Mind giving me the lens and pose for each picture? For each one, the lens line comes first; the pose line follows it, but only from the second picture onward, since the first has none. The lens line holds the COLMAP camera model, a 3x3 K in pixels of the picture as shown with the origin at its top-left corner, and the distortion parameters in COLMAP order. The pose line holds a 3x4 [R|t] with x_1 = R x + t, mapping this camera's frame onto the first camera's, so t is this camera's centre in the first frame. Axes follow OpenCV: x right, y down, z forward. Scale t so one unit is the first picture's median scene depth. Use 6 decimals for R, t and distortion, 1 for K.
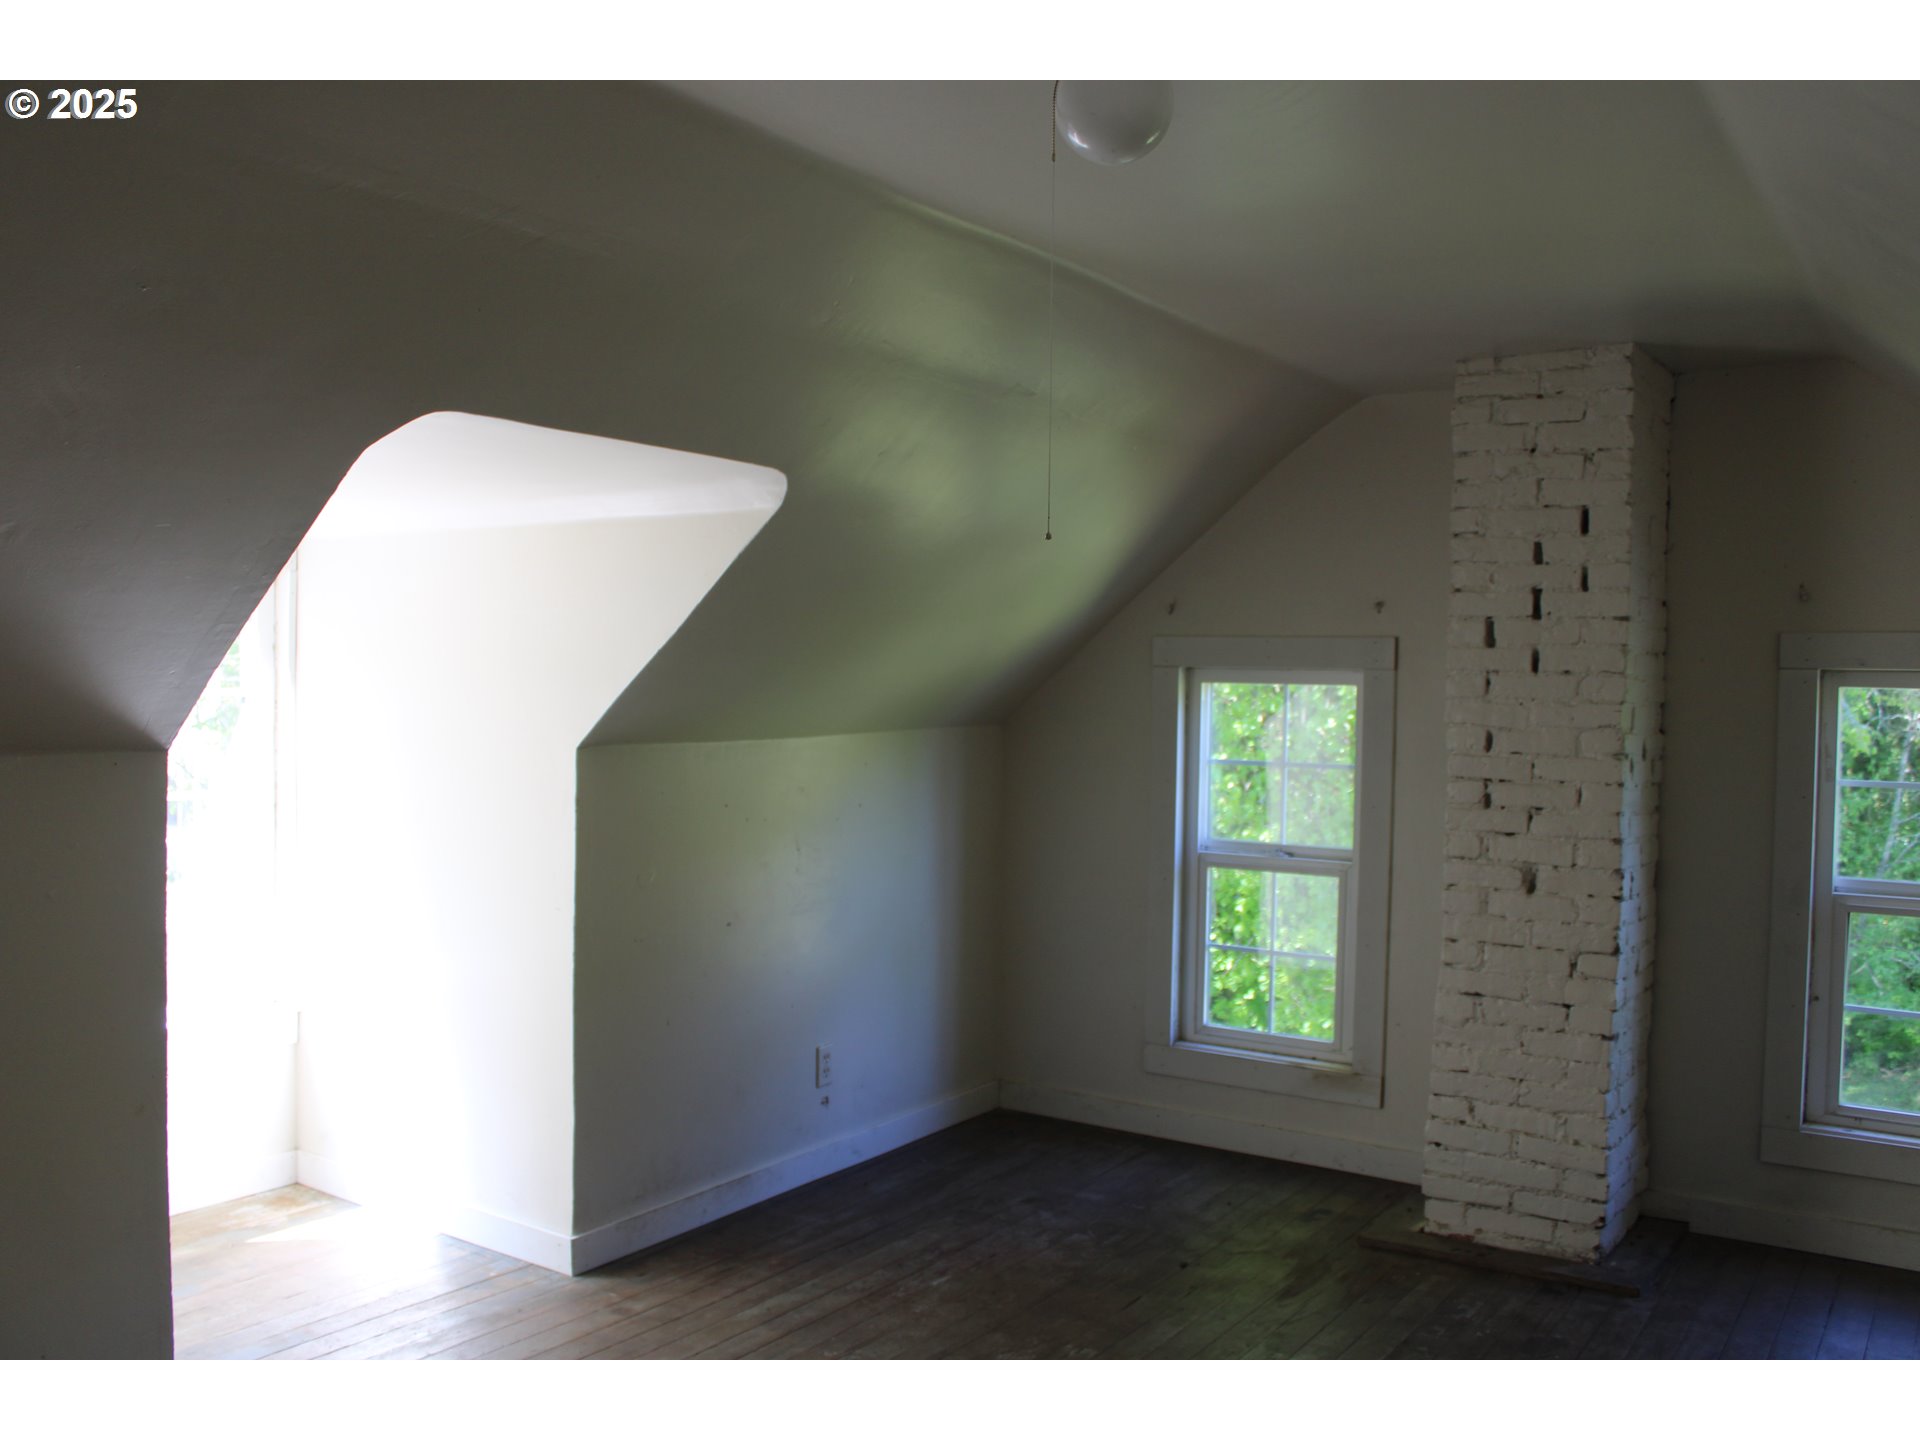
lens RADIAL K [[1700.9, 0, 960.0], [0, 1700.9, 720.0], [0, 0, 1]] dist [-0.108528, 0.007665]
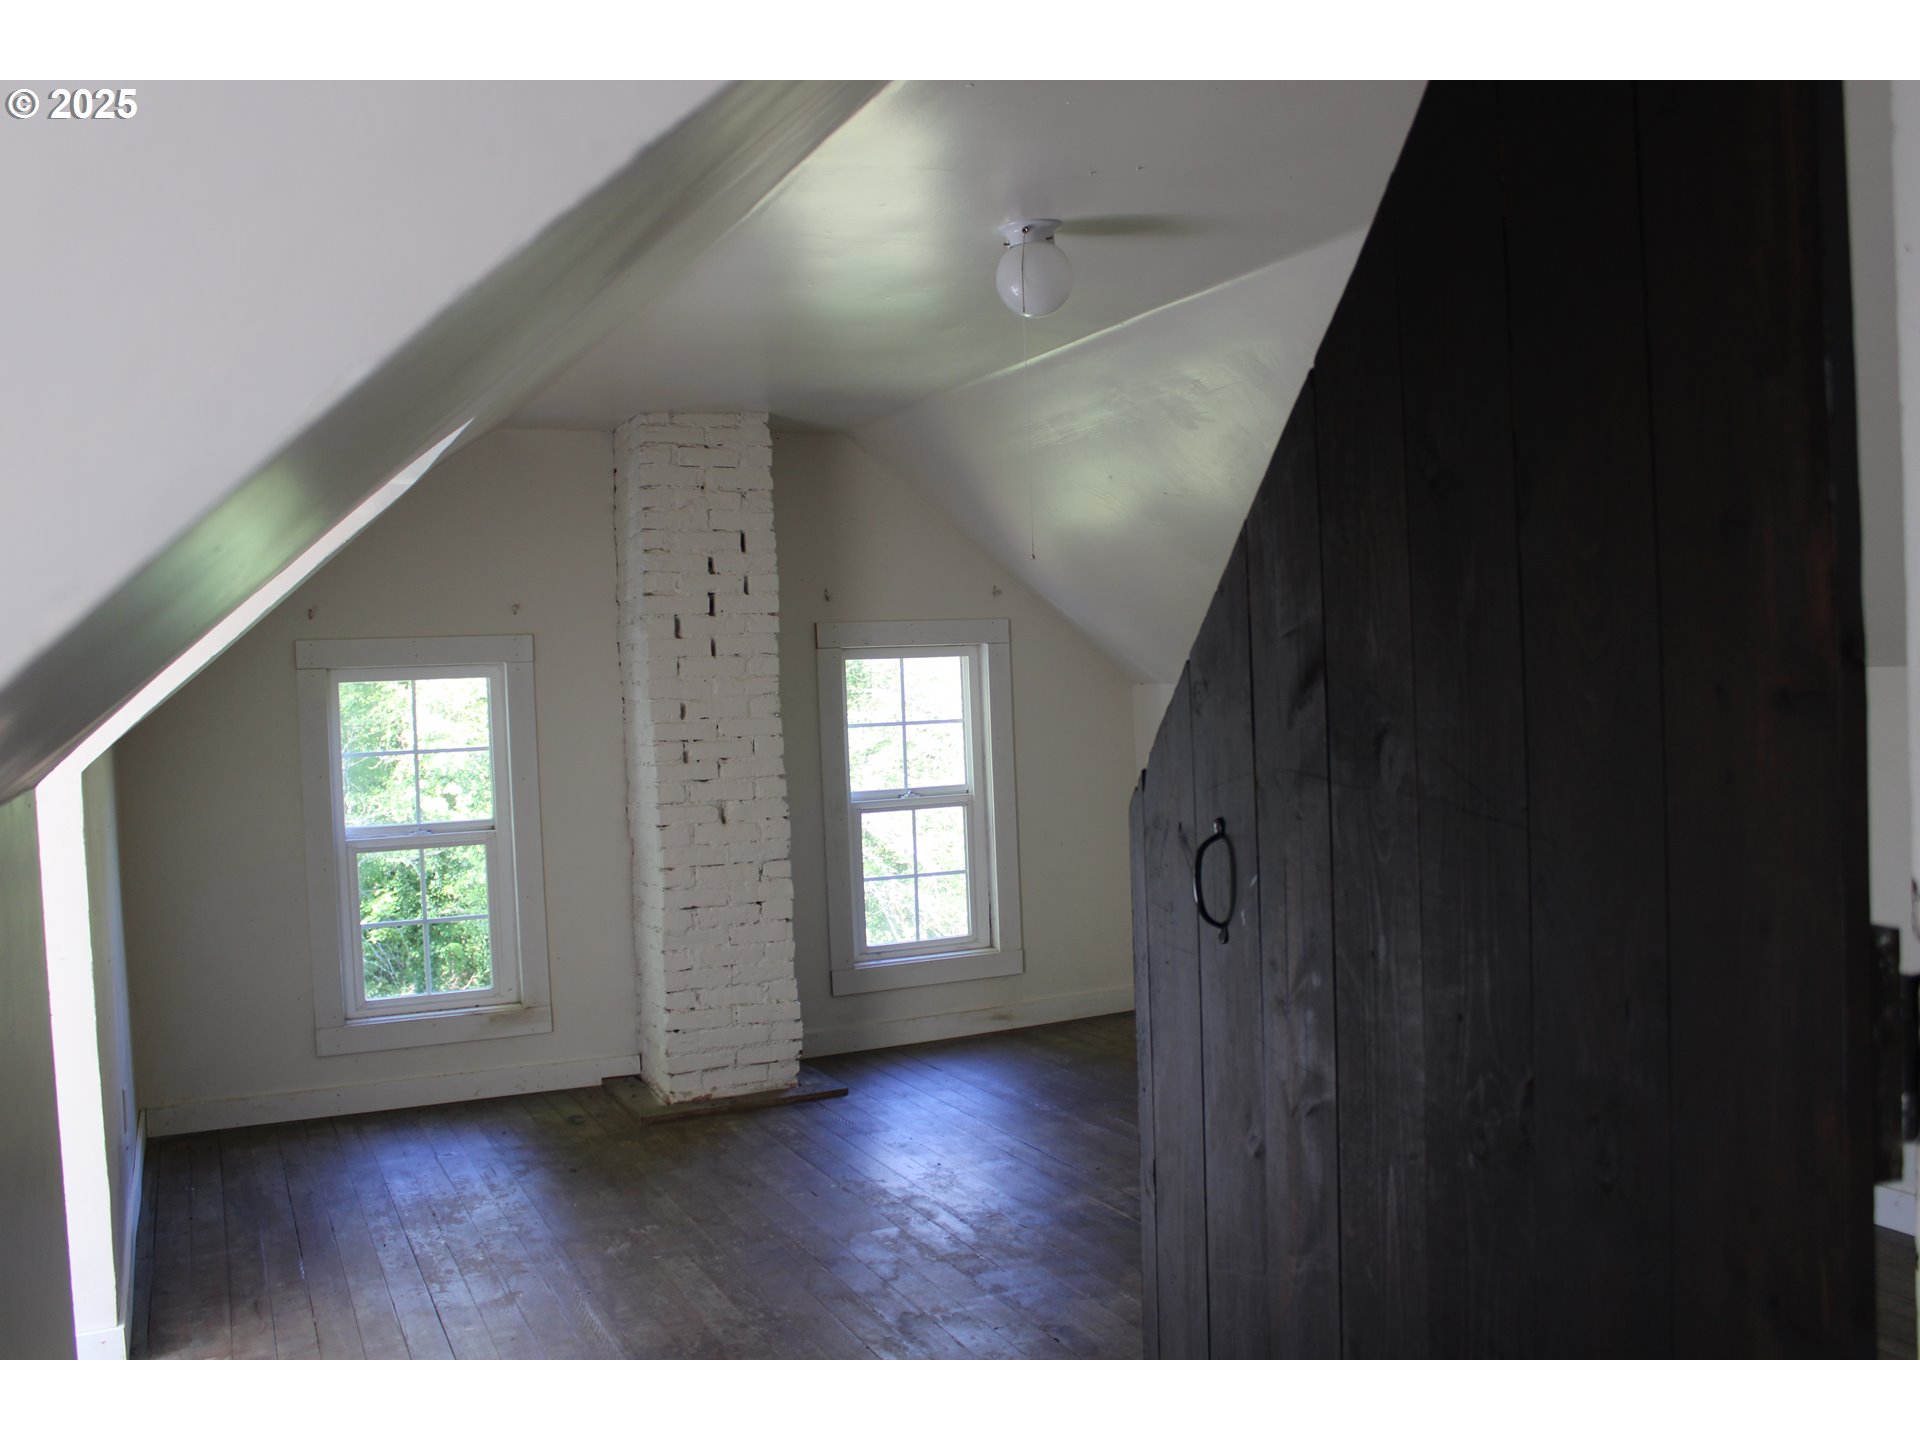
lens RADIAL K [[1700.9, 0, 960.0], [0, 1700.9, 720.0], [0, 0, 1]] dist [-0.108528, 0.007665]
pose [[0.496808, -0.059437, 0.865823, -0.712241], [0.065426, 0.997378, 0.030926, -0.006954], [-0.865391, 0.041283, 0.499394, 0.168702]]
